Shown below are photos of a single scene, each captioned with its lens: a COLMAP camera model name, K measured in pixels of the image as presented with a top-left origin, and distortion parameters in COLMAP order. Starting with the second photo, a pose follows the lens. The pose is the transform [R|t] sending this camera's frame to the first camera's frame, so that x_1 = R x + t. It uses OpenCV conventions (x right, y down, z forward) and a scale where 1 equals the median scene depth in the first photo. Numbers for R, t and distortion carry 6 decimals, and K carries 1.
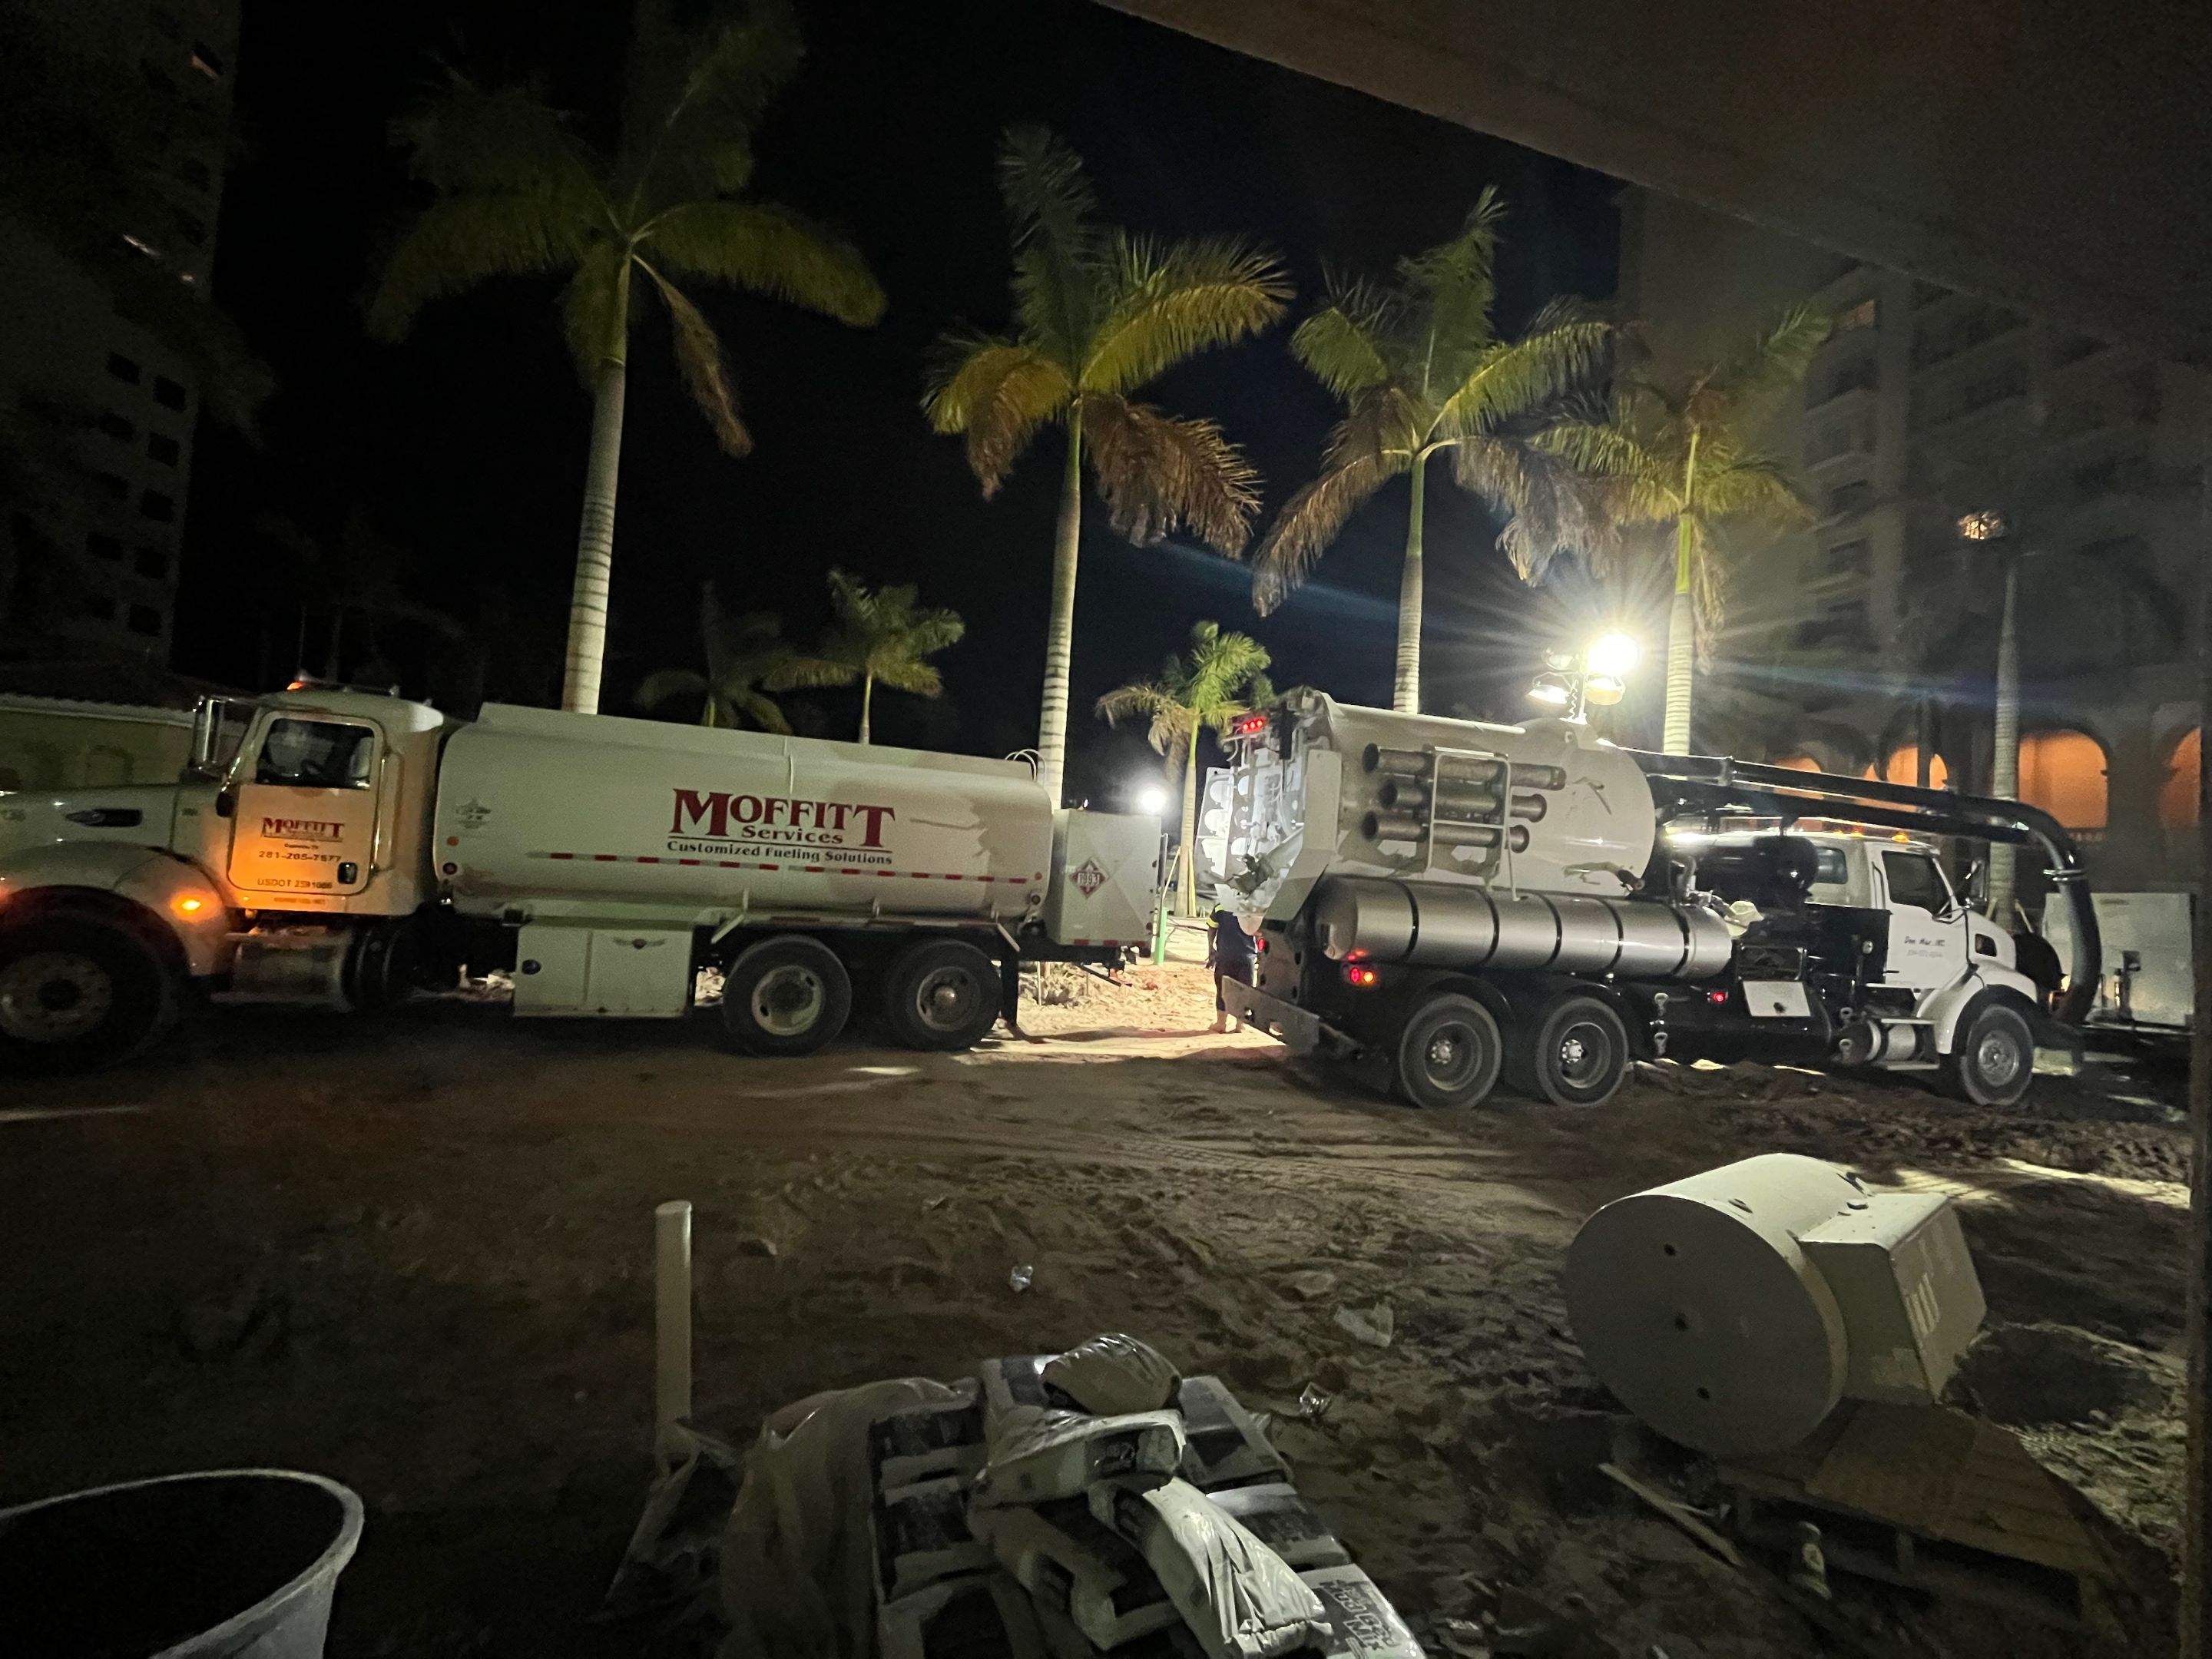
lens RADIAL K [[891.4, 0, 1102.5], [0, 891.4, 823.8], [0, 0, 1]] dist [-0.004190, 0.000301]
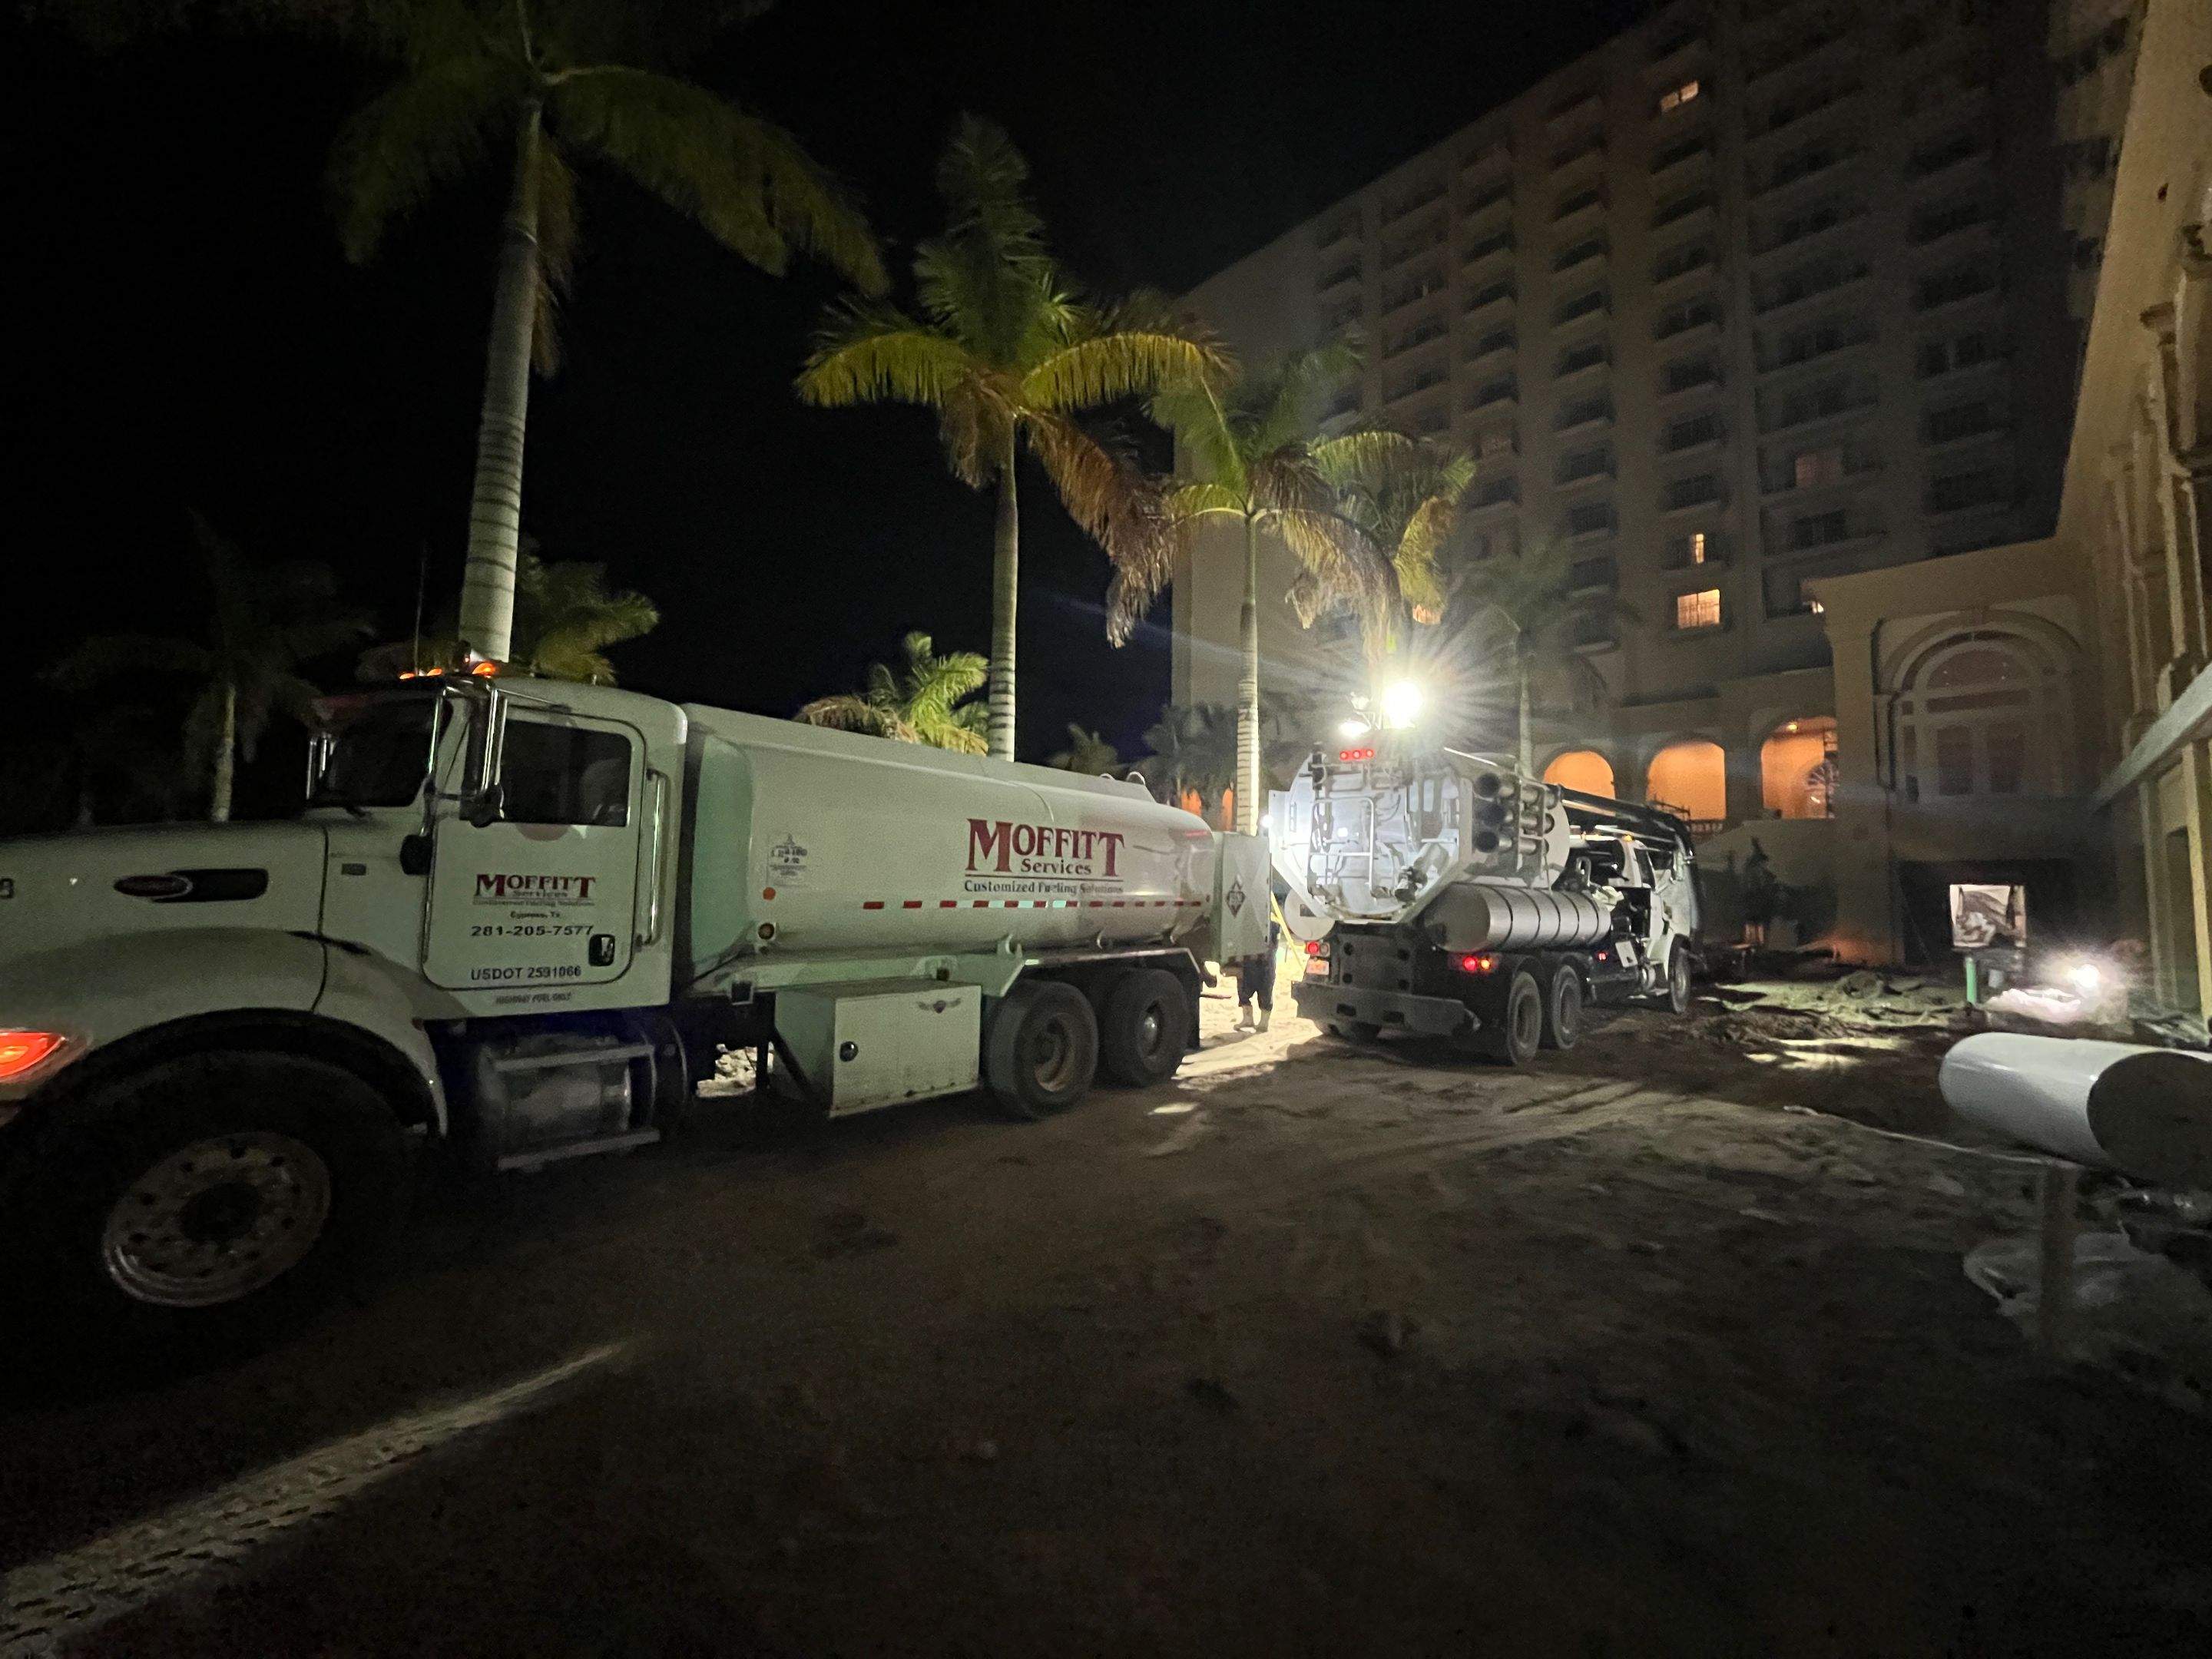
lens RADIAL K [[891.4, 0, 1109.9], [0, 891.4, 821.8], [0, 0, 1]] dist [-0.004190, 0.000301]
pose [[0.865491, -0.015210, 0.500694, -0.739409], [0.022827, 0.999698, -0.009090, -0.023626], [-0.500405, 0.019296, 0.865577, 0.187707]]
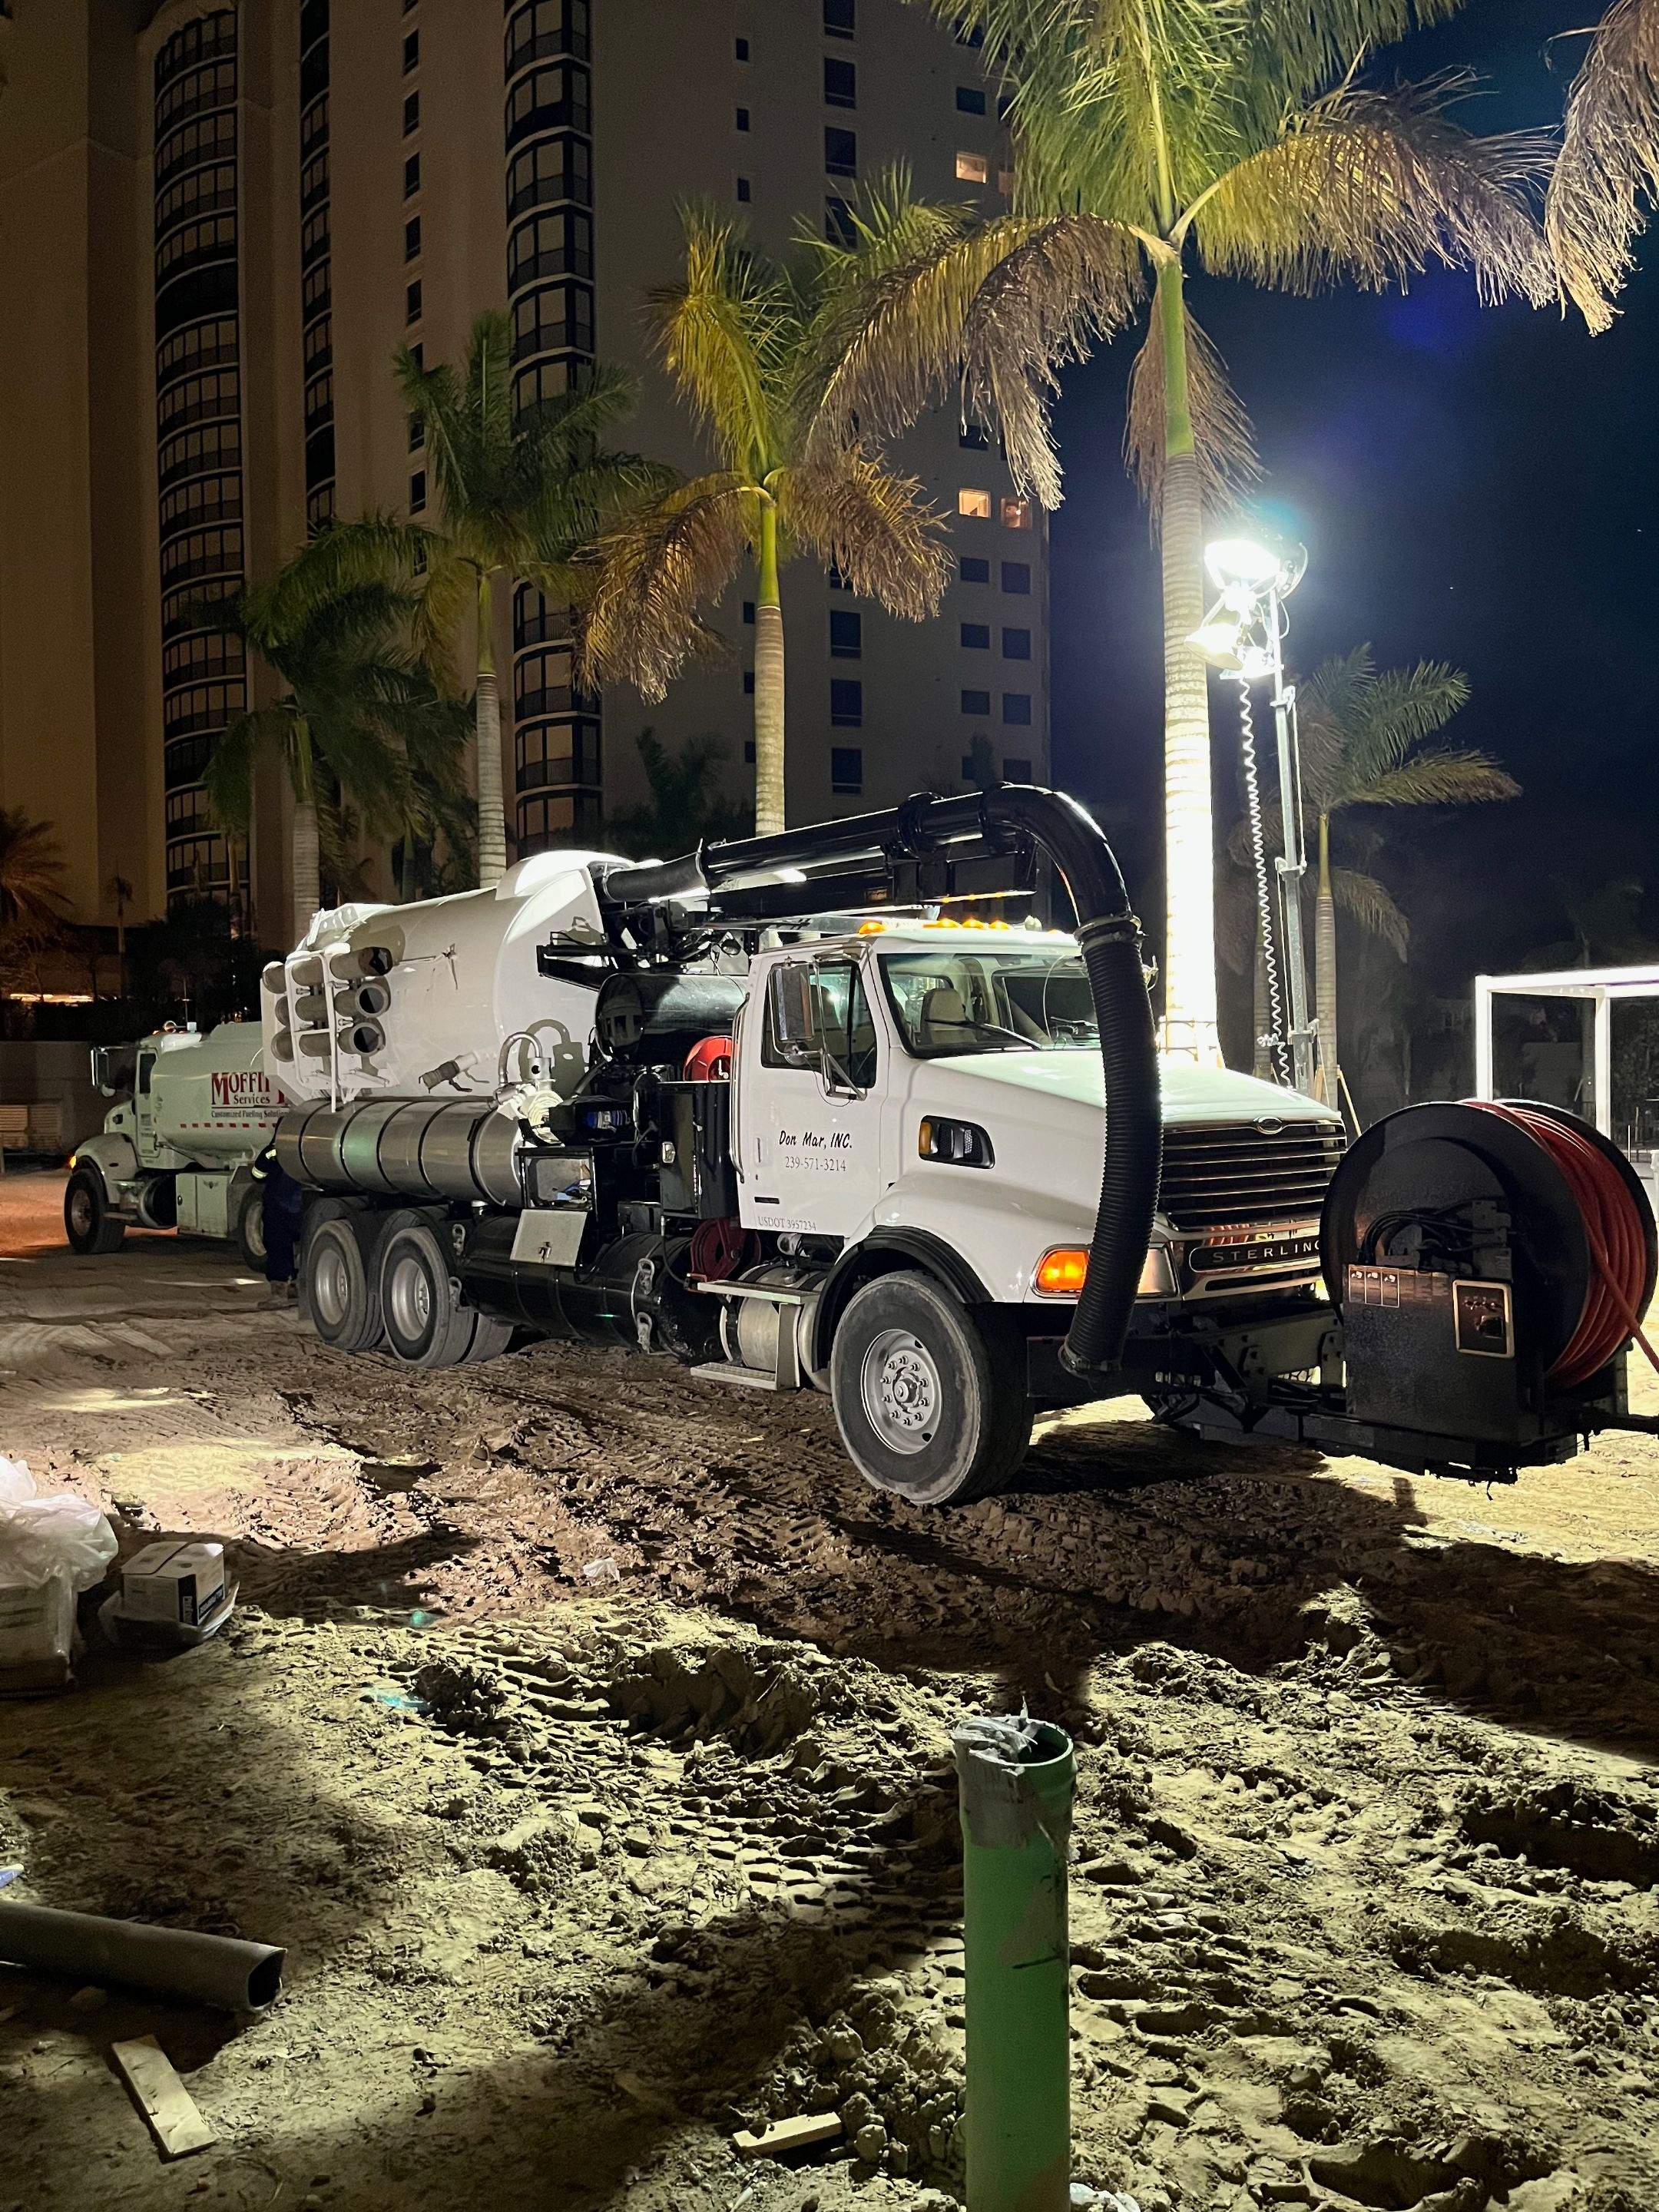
lens RADIAL K [[1673.9, 0, 825.9], [0, 1673.9, 1107.7], [0, 0, 1]] dist [0.069987, -0.094230]
pose [[0.394893, -0.070673, -0.916005, 2.163213], [0.076903, 0.996081, -0.043698, 0.190570], [0.915503, -0.053187, 0.398780, 0.775010]]
